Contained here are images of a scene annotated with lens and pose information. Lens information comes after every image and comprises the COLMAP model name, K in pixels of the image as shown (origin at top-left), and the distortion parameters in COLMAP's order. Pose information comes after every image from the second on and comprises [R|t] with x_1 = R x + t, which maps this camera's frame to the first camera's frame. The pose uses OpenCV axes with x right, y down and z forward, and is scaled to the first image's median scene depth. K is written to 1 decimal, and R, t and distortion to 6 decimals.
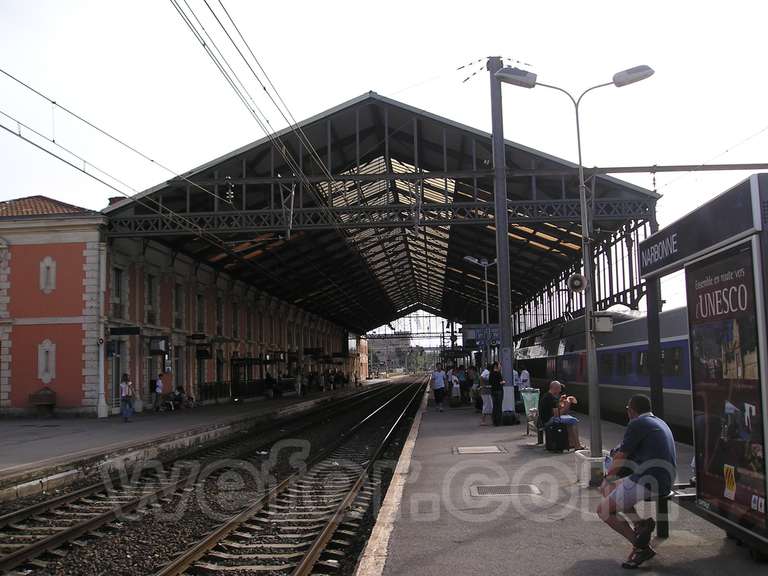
lens RADIAL K [[780.2, 0, 384.0], [0, 780.2, 288.0], [0, 0, 1]] dist [-0.098332, -0.003625]
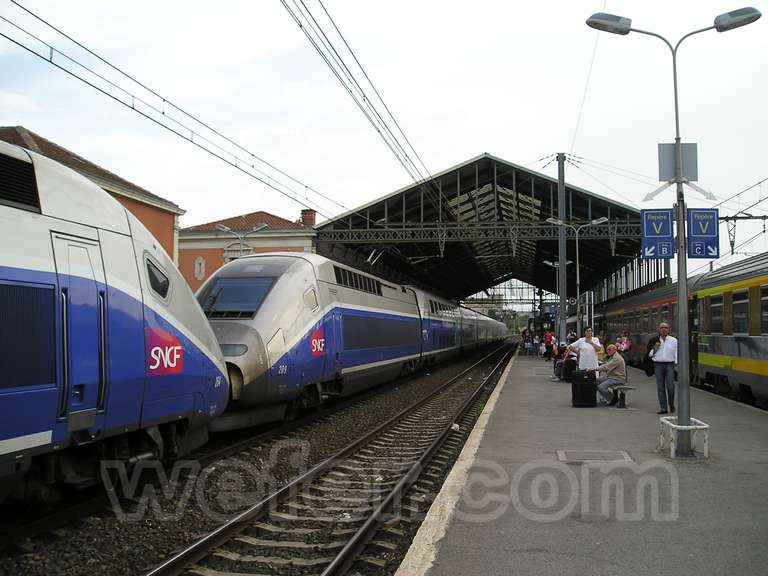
lens RADIAL K [[780.2, 0, 384.0], [0, 780.2, 288.0], [0, 0, 1]] dist [-0.098332, -0.003625]
pose [[0.993050, 0.010416, -0.117231, -0.017510], [-0.004636, 0.998765, 0.049468, -0.028383], [0.117601, -0.048581, 0.991872, -0.300349]]
